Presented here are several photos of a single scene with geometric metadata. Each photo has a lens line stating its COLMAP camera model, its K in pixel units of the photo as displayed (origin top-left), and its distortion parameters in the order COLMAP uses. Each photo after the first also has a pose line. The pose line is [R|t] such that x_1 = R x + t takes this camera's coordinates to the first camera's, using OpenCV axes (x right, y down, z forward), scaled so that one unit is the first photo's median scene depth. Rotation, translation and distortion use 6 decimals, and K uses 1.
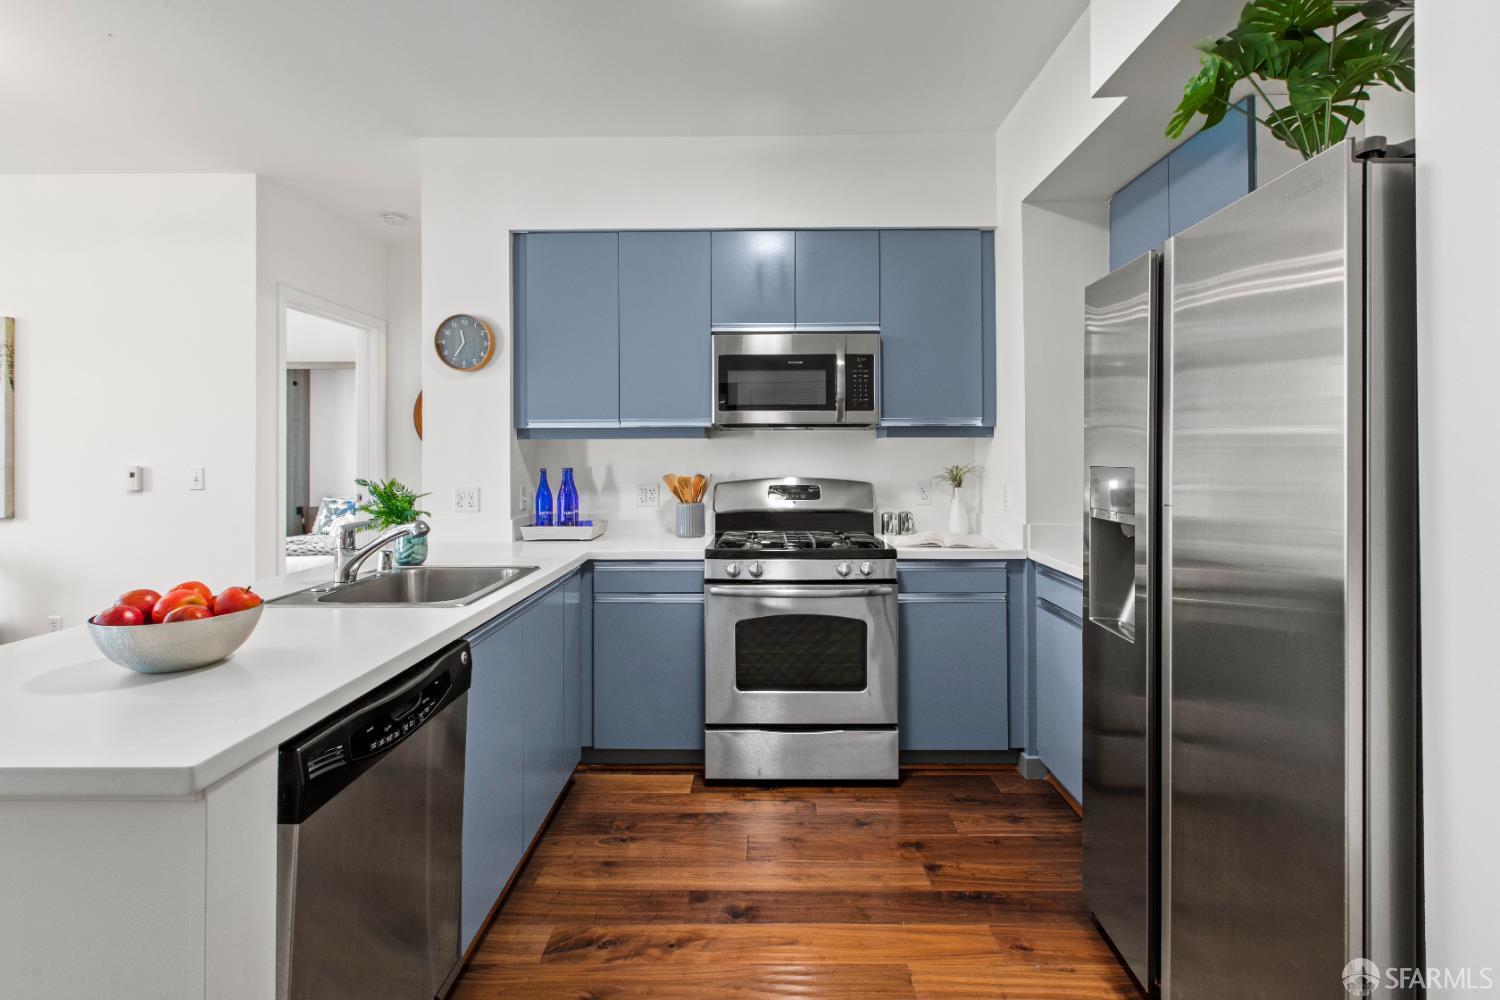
lens RADIAL K [[688.2, 0, 753.7], [0, 688.2, 455.8], [0, 0, 1]] dist [0.000995, 0.000140]
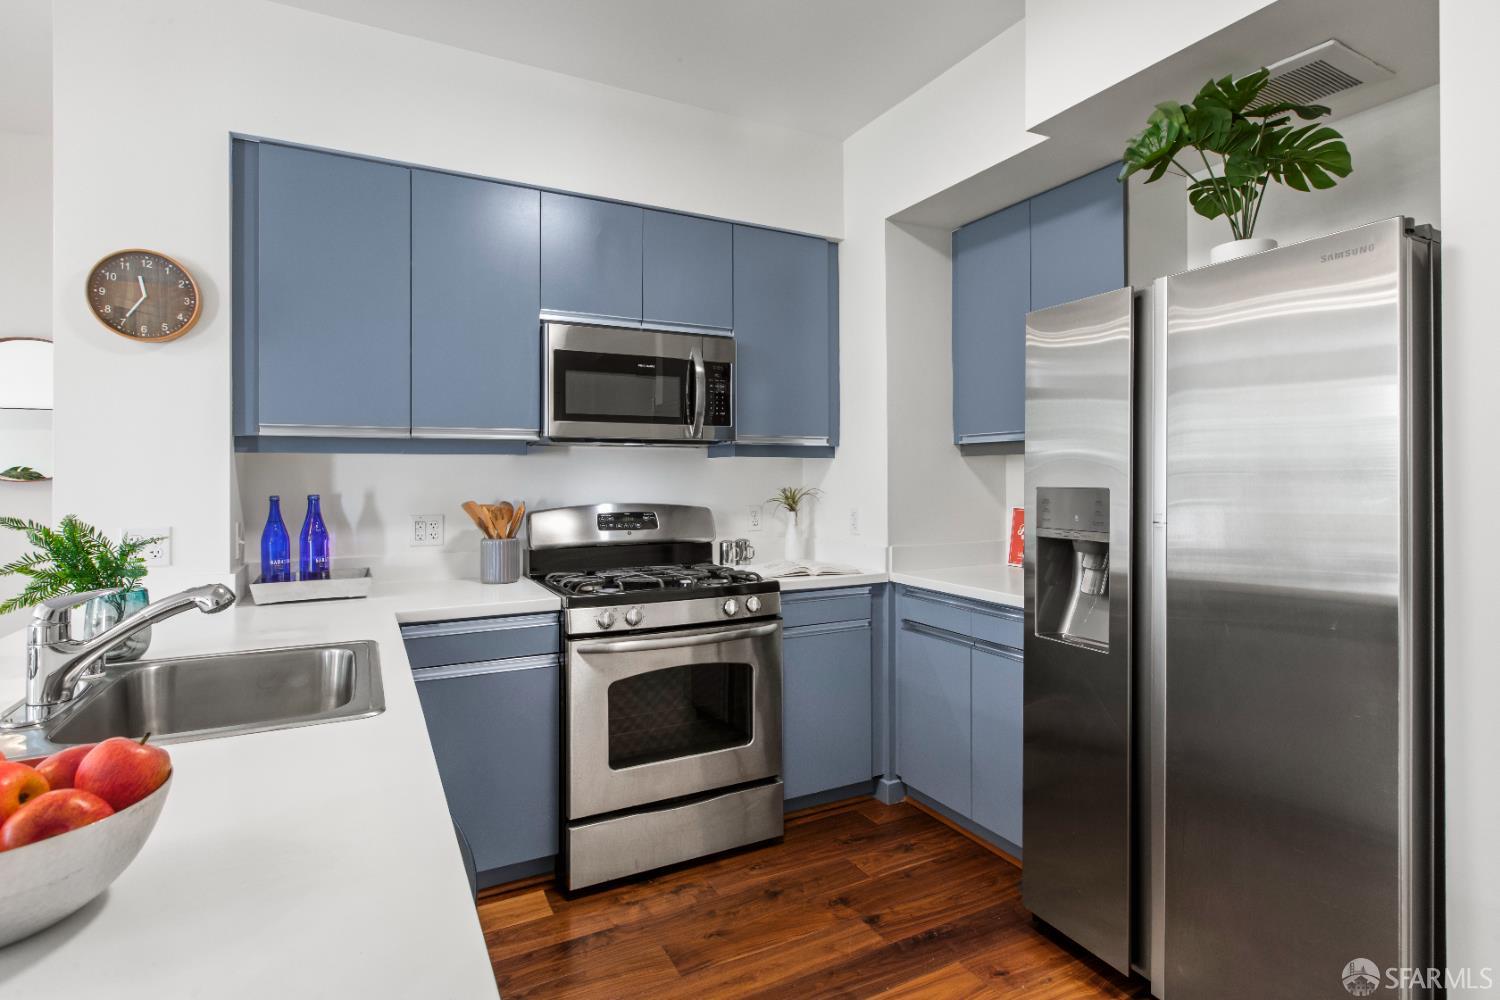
lens RADIAL K [[756.4, 0, 762.8], [0, 756.4, 477.3], [0, 0, 1]] dist [0.000723, -0.000069]
pose [[0.875483, 0.000192, 0.483249, -0.276558], [0.000395, 0.999999, -0.001113, 0.001291], [-0.483249, 0.001165, 0.875482, 0.134906]]
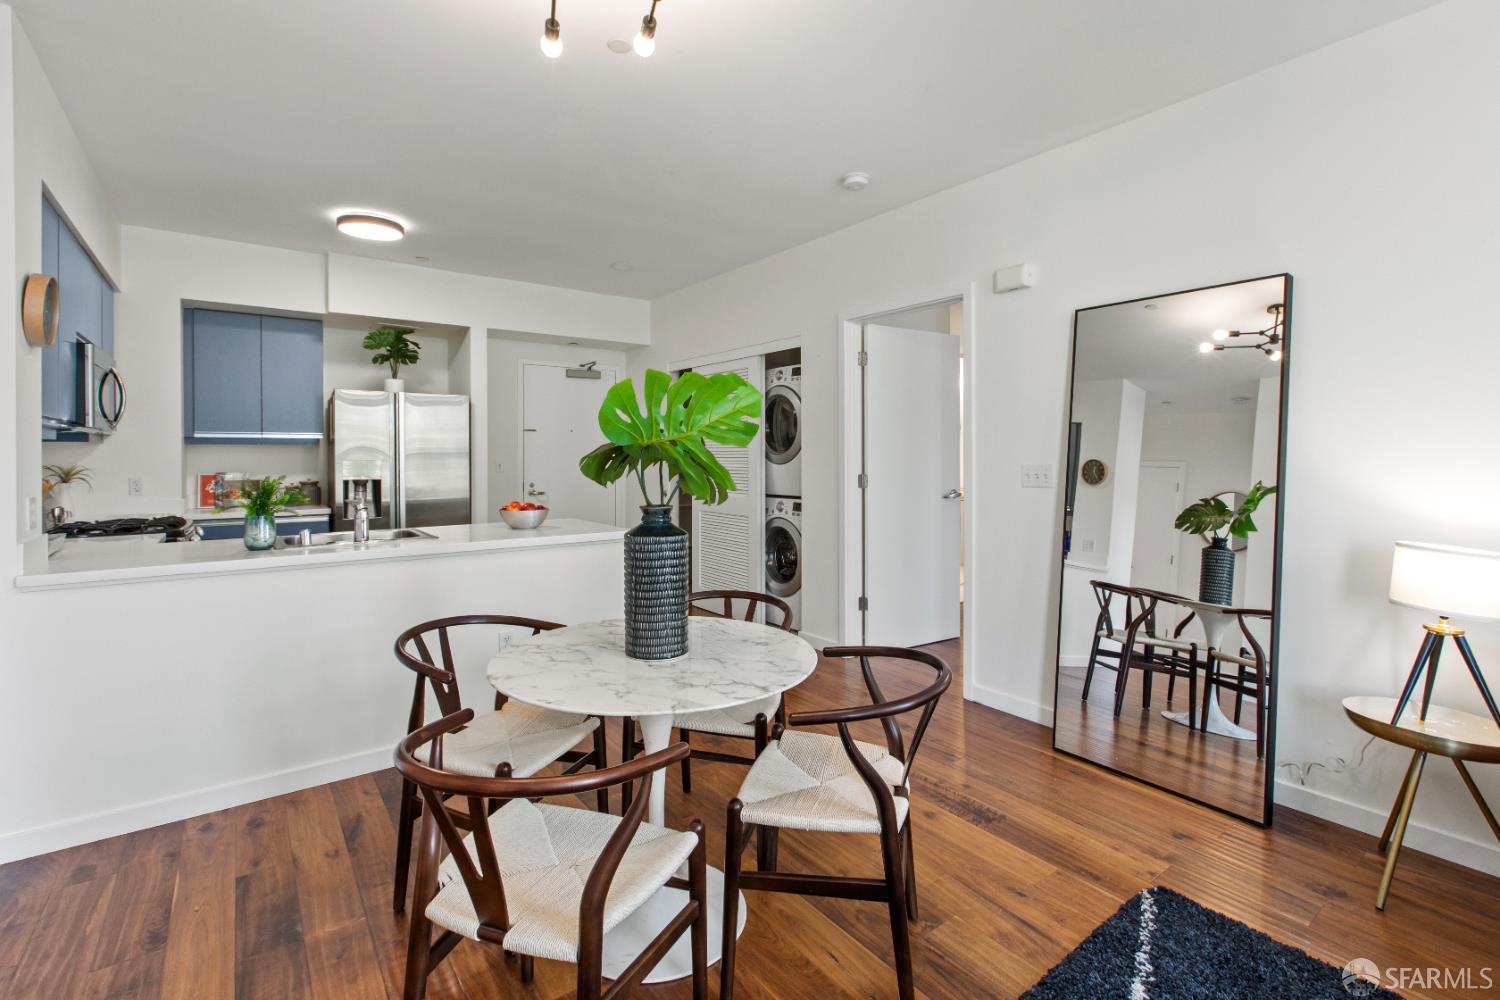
lens RADIAL K [[688.2, 0, 753.7], [0, 688.2, 455.8], [0, 0, 1]] dist [0.000995, 0.000140]
pose [[-0.622348, -0.008495, 0.782695, -1.659817], [-0.001383, 0.999951, 0.009754, -0.020665], [-0.782740, 0.004988, -0.622329, 0.931598]]
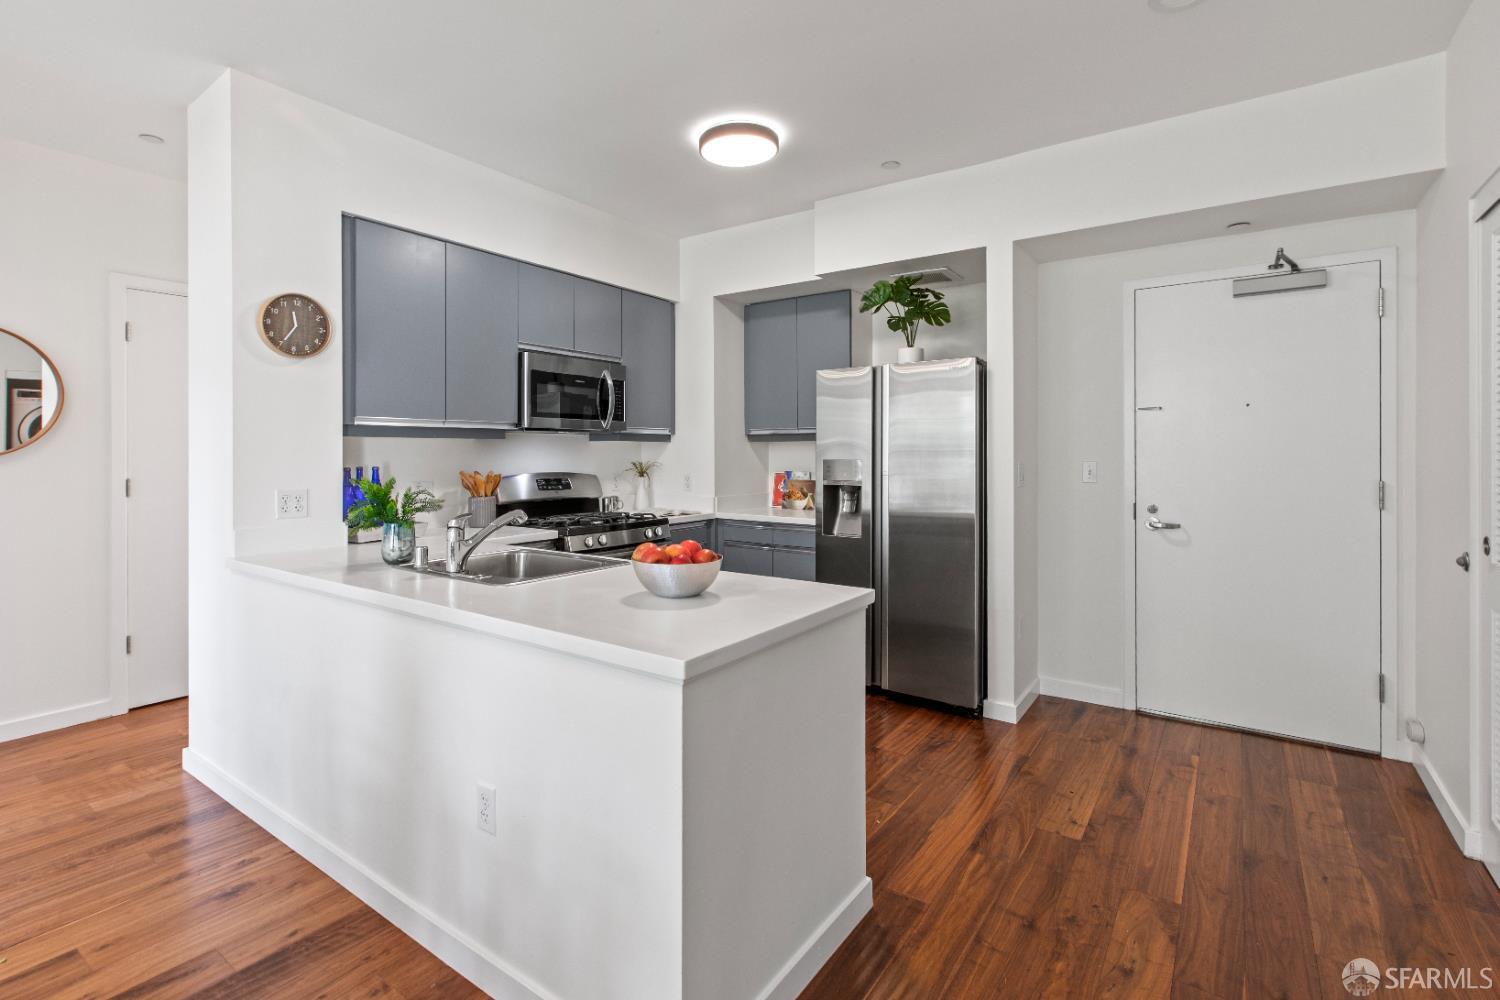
lens RADIAL K [[688.2, 0, 753.7], [0, 688.2, 455.8], [0, 0, 1]] dist [0.000995, 0.000140]
pose [[0.558199, -0.000720, 0.829707, -0.870508], [0.000126, 1.000000, 0.000783, 0.001601], [-0.829707, -0.000332, 0.558199, 0.021697]]
